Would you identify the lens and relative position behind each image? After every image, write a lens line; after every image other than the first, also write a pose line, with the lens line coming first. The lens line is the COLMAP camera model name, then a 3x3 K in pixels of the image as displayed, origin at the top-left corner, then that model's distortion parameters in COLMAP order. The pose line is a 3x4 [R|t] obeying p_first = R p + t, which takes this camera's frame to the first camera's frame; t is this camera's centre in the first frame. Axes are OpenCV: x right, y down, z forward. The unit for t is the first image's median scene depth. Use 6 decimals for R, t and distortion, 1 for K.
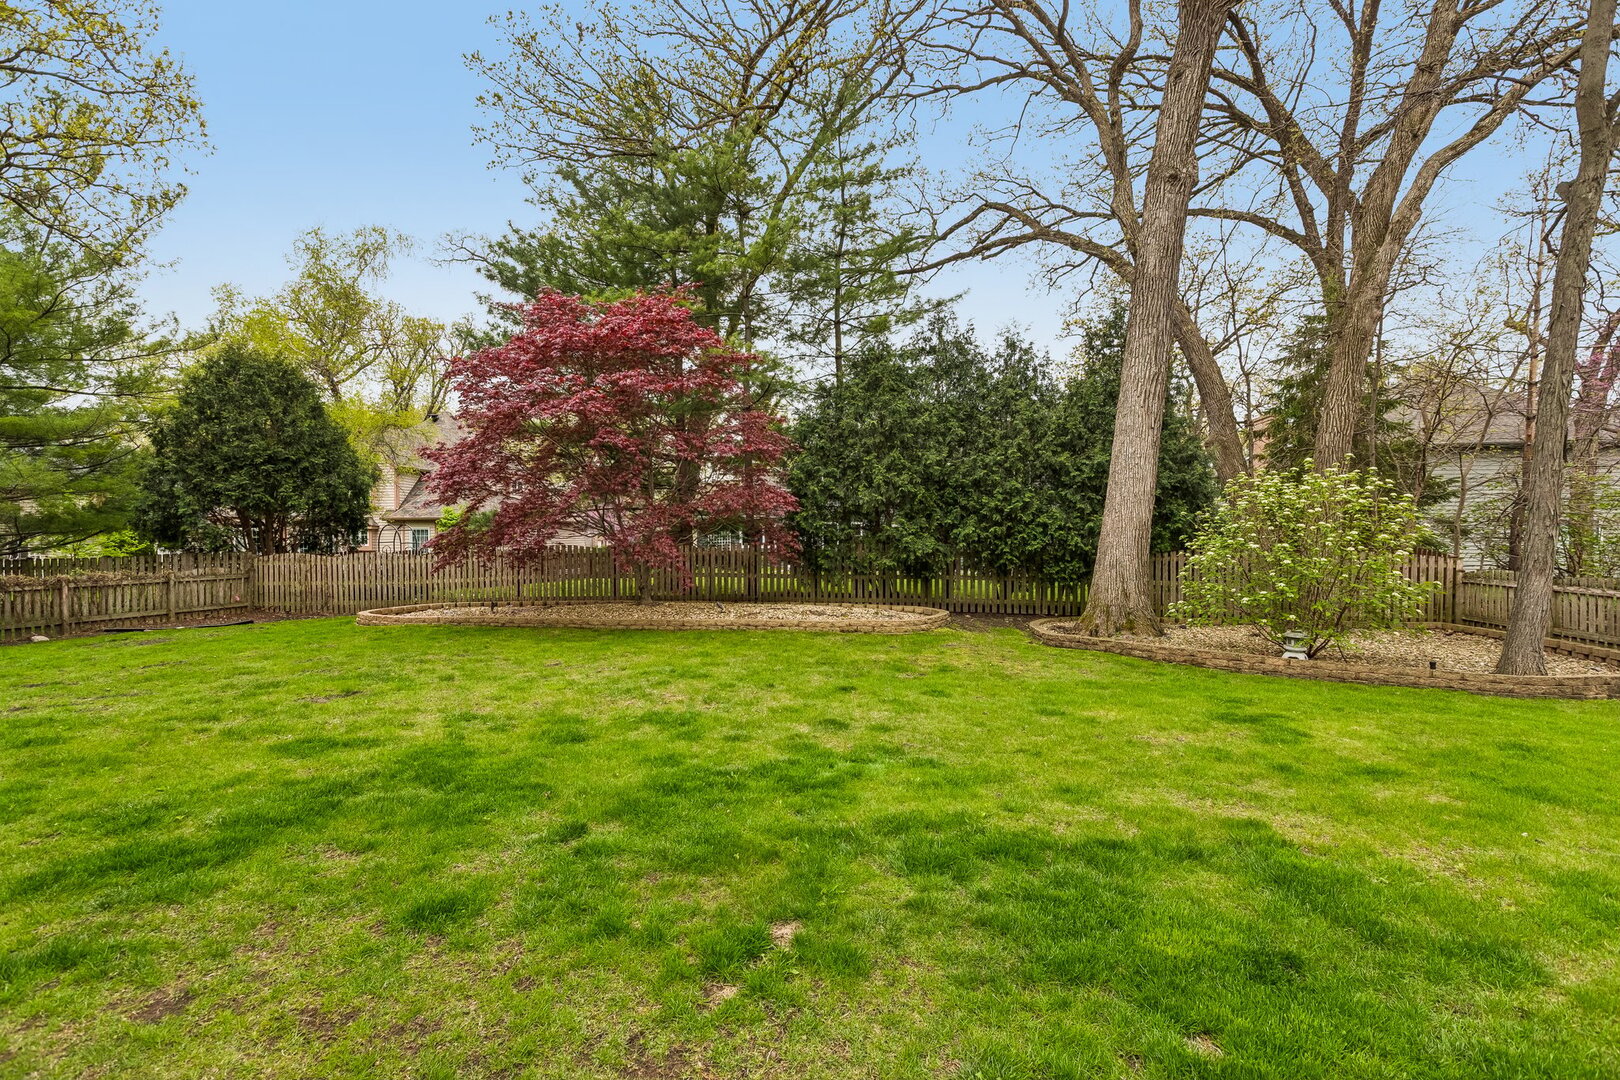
lens RADIAL K [[736.7, 0, 807.2], [0, 736.7, 545.0], [0, 0, 1]] dist [0.005062, -0.001222]
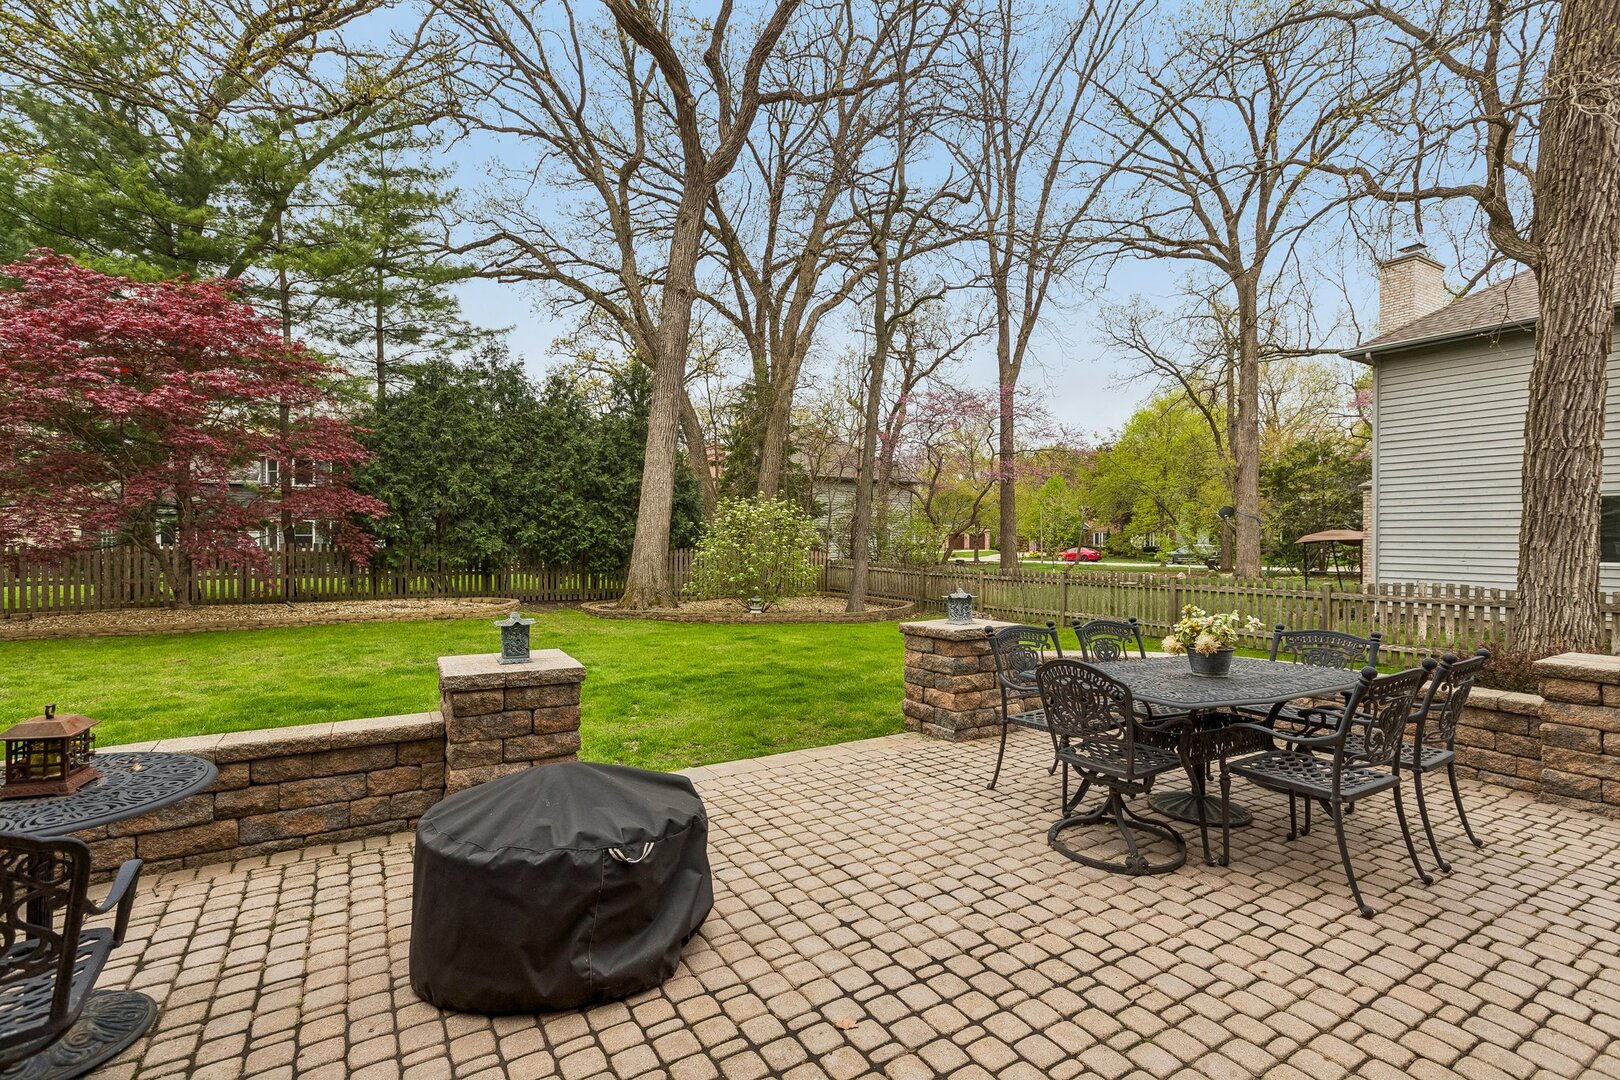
lens RADIAL K [[736.7, 0, 801.0], [0, 736.7, 542.0], [0, 0, 1]] dist [0.005062, -0.001222]
pose [[0.768888, 0.000401, 0.639383, -0.189118], [0.002353, 0.999991, -0.003456, 0.000253], [-0.639379, 0.004161, 0.768880, -0.196687]]
